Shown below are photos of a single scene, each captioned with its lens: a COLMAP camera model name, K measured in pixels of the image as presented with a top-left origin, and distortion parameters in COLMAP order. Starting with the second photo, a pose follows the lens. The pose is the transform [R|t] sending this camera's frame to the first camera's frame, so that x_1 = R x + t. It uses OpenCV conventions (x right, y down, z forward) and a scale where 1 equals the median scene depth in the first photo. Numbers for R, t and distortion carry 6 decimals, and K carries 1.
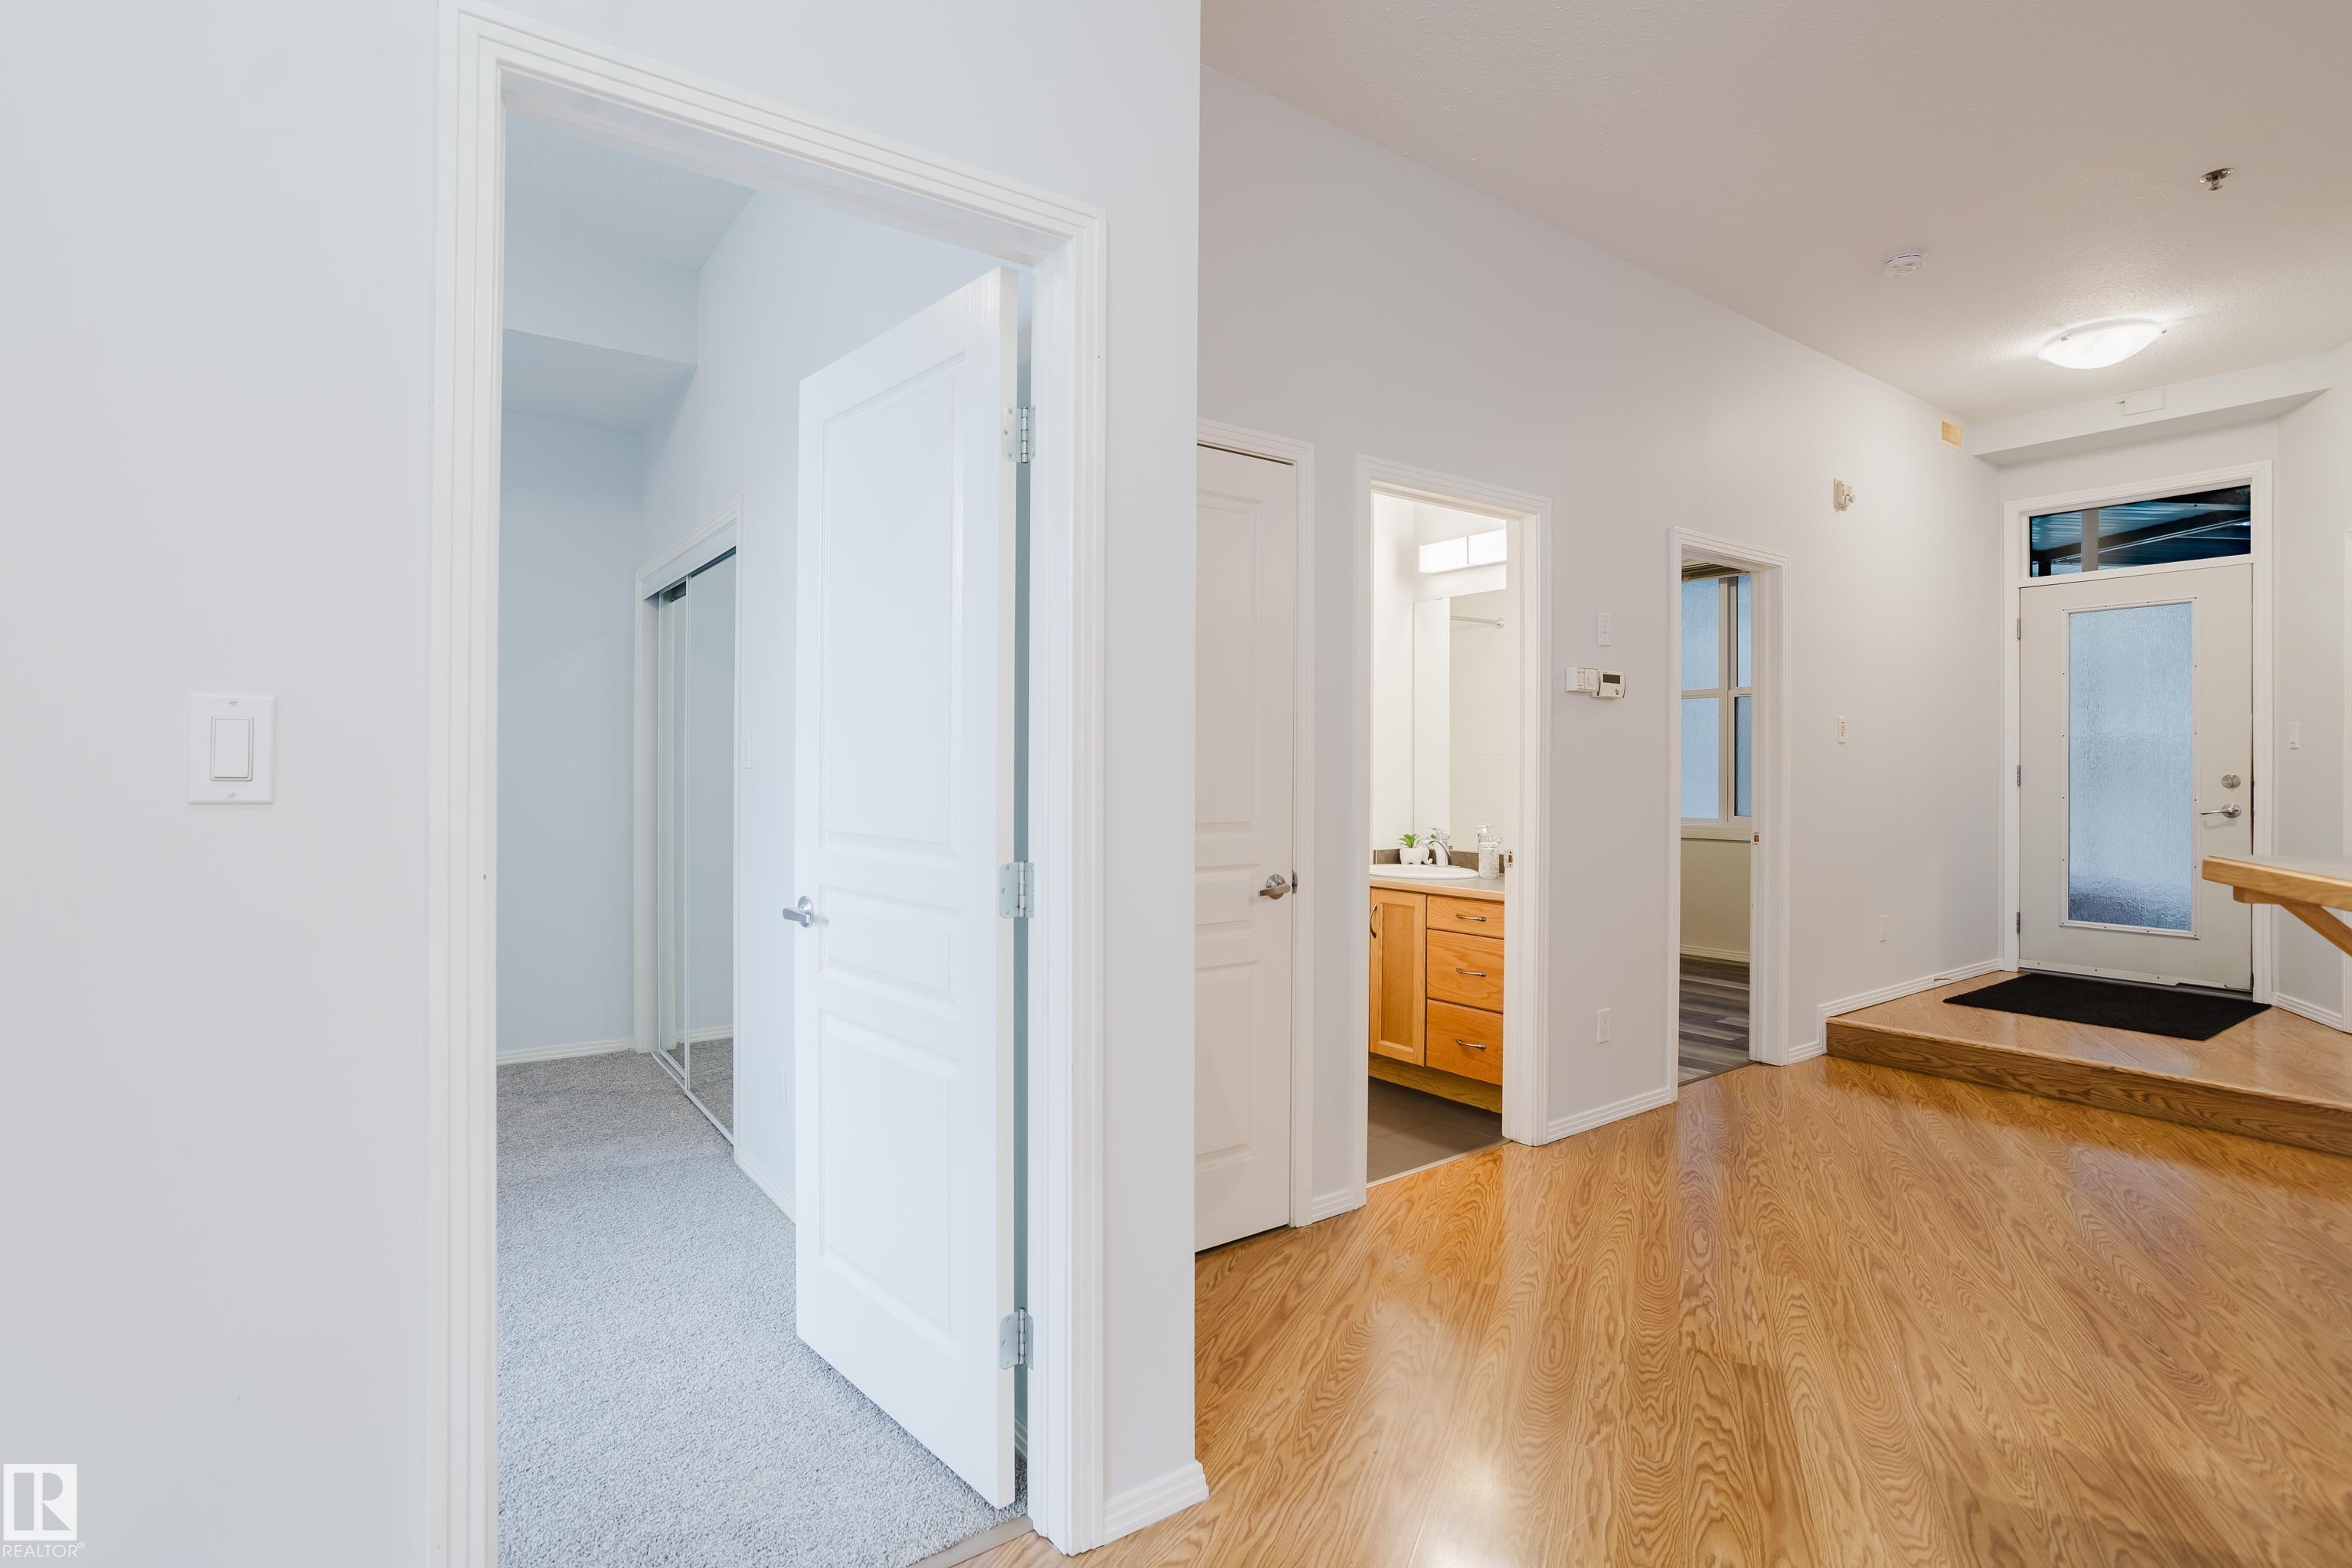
lens RADIAL K [[1137.1, 0, 1176.0], [0, 1137.1, 784.0], [0, 0, 1]] dist [-0.051067, 0.060730]
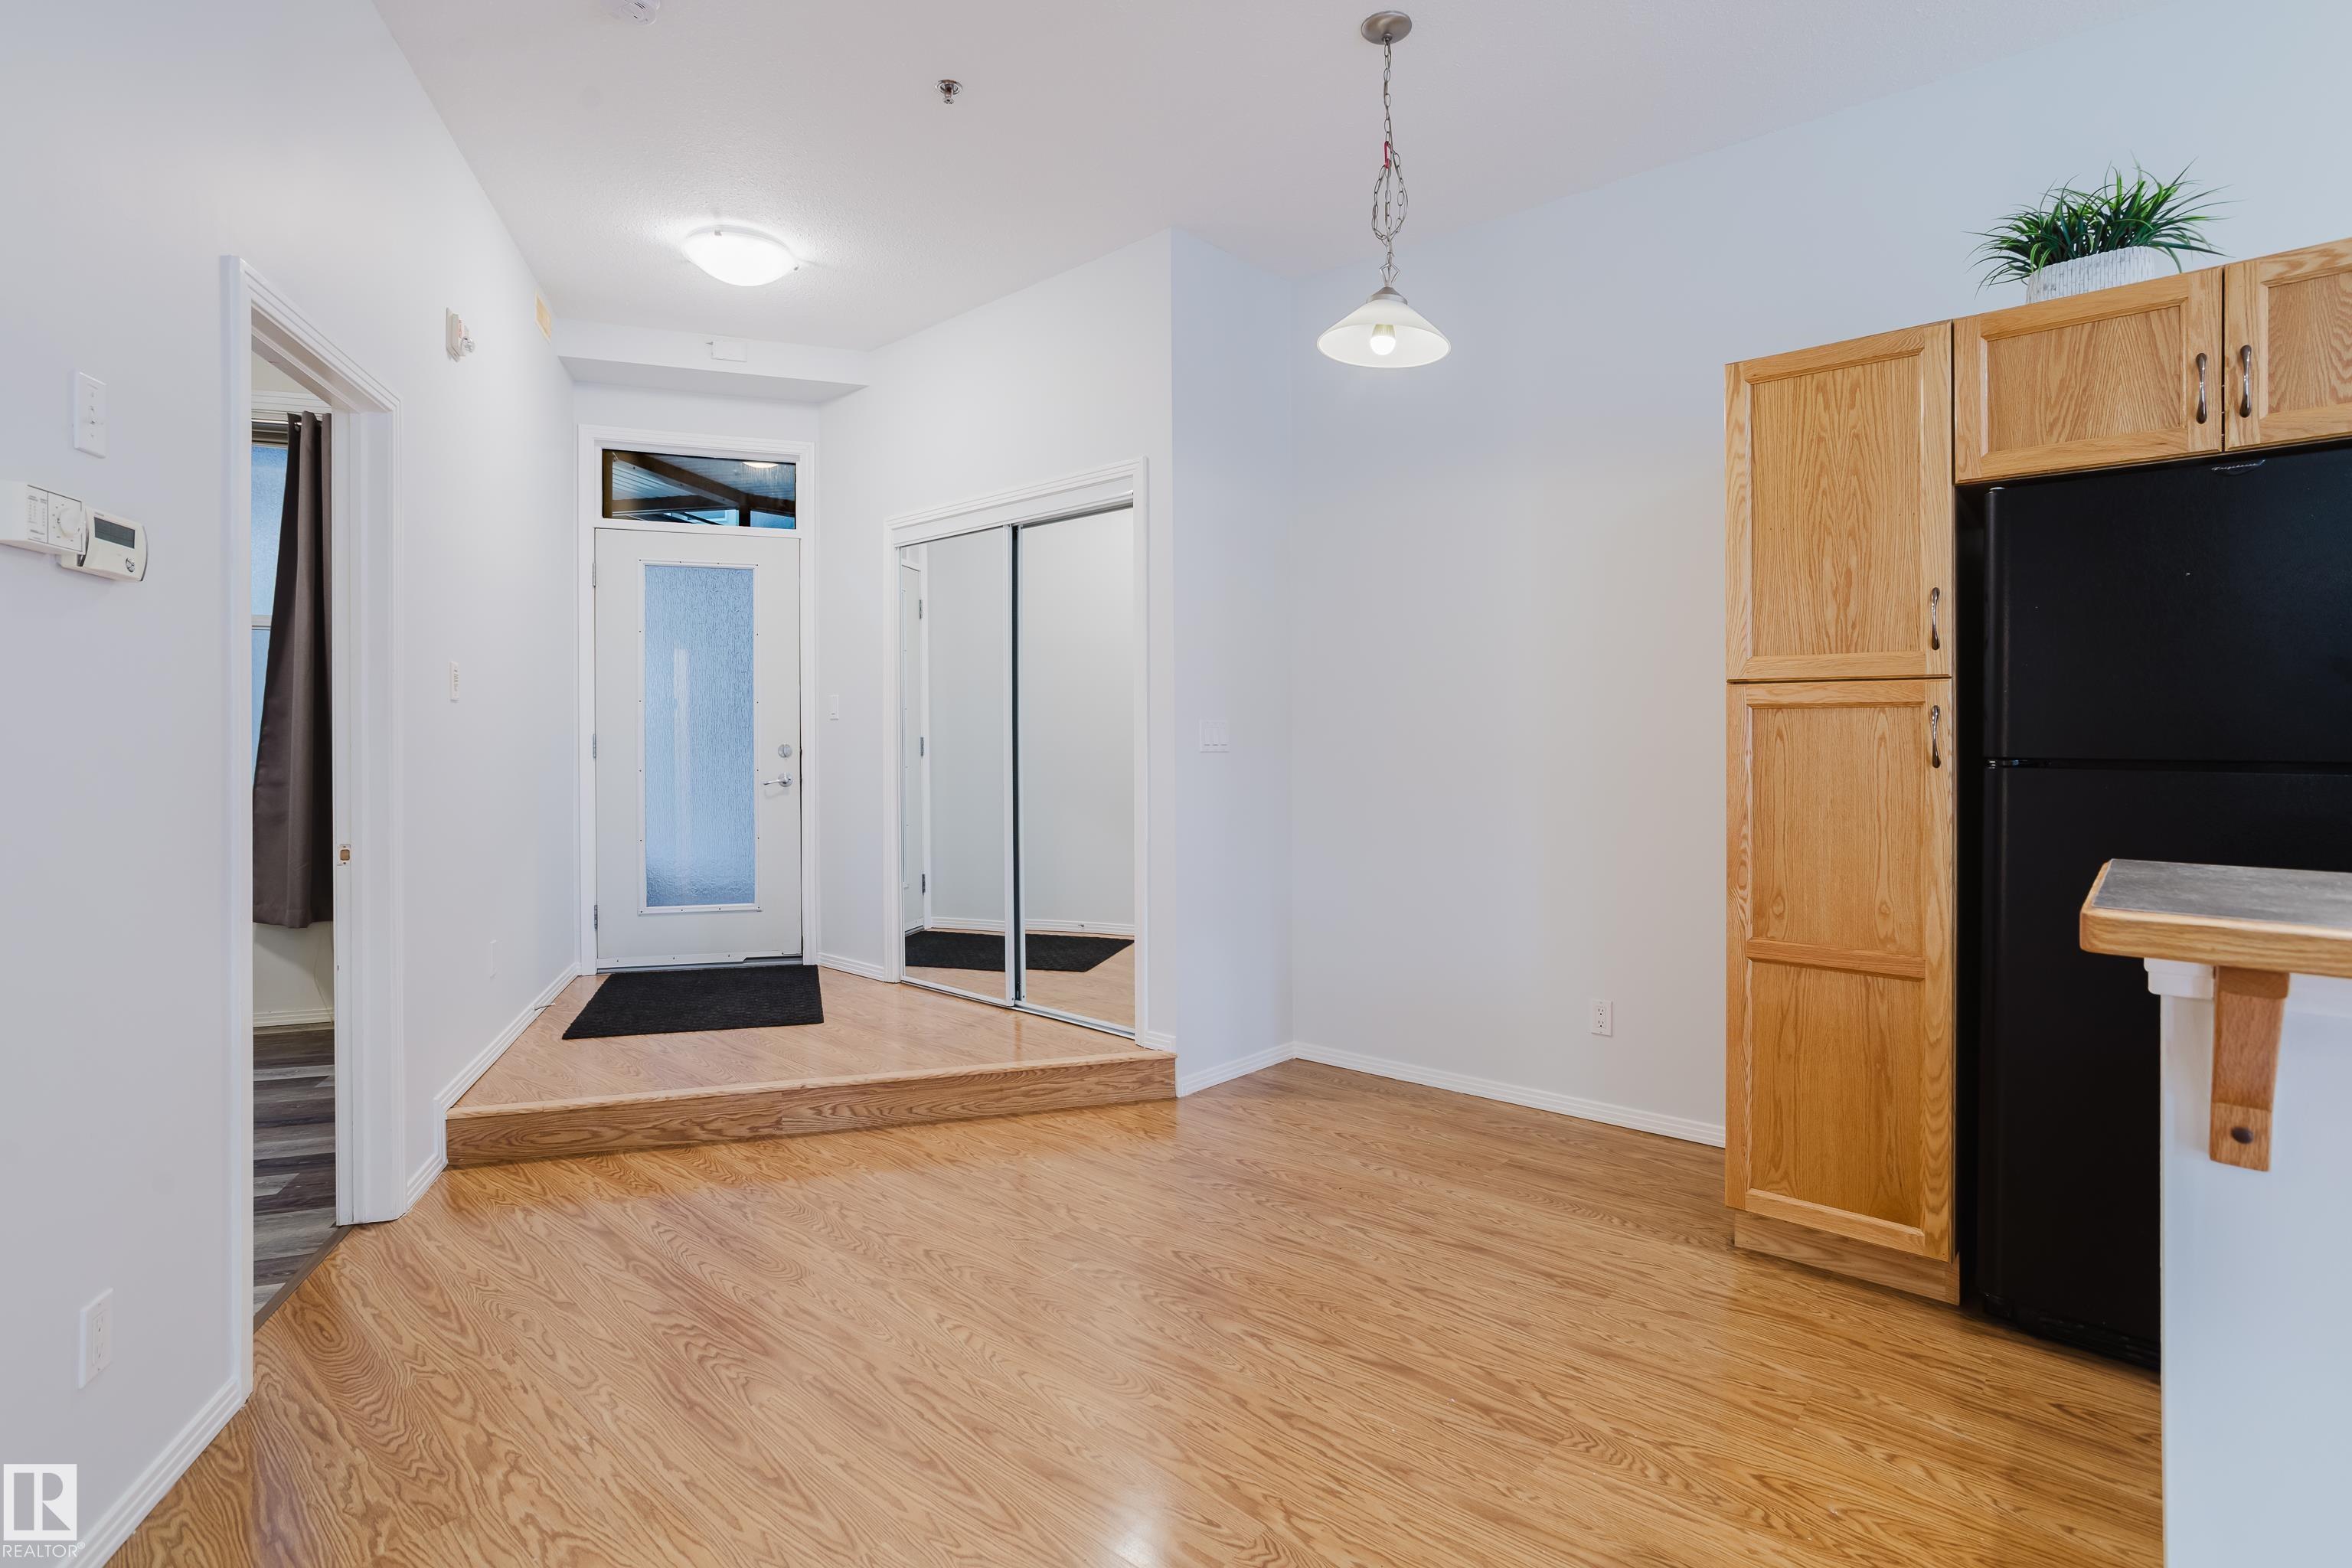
lens RADIAL K [[1138.0, 0, 1183.6], [0, 1138.0, 740.5], [0, 0, 1]] dist [-0.047179, 0.029464]
pose [[0.299985, -0.001163, 0.953943, 0.082683], [0.010628, 0.999941, -0.002124, -0.006517], [-0.953885, 0.010776, 0.299980, 0.404980]]
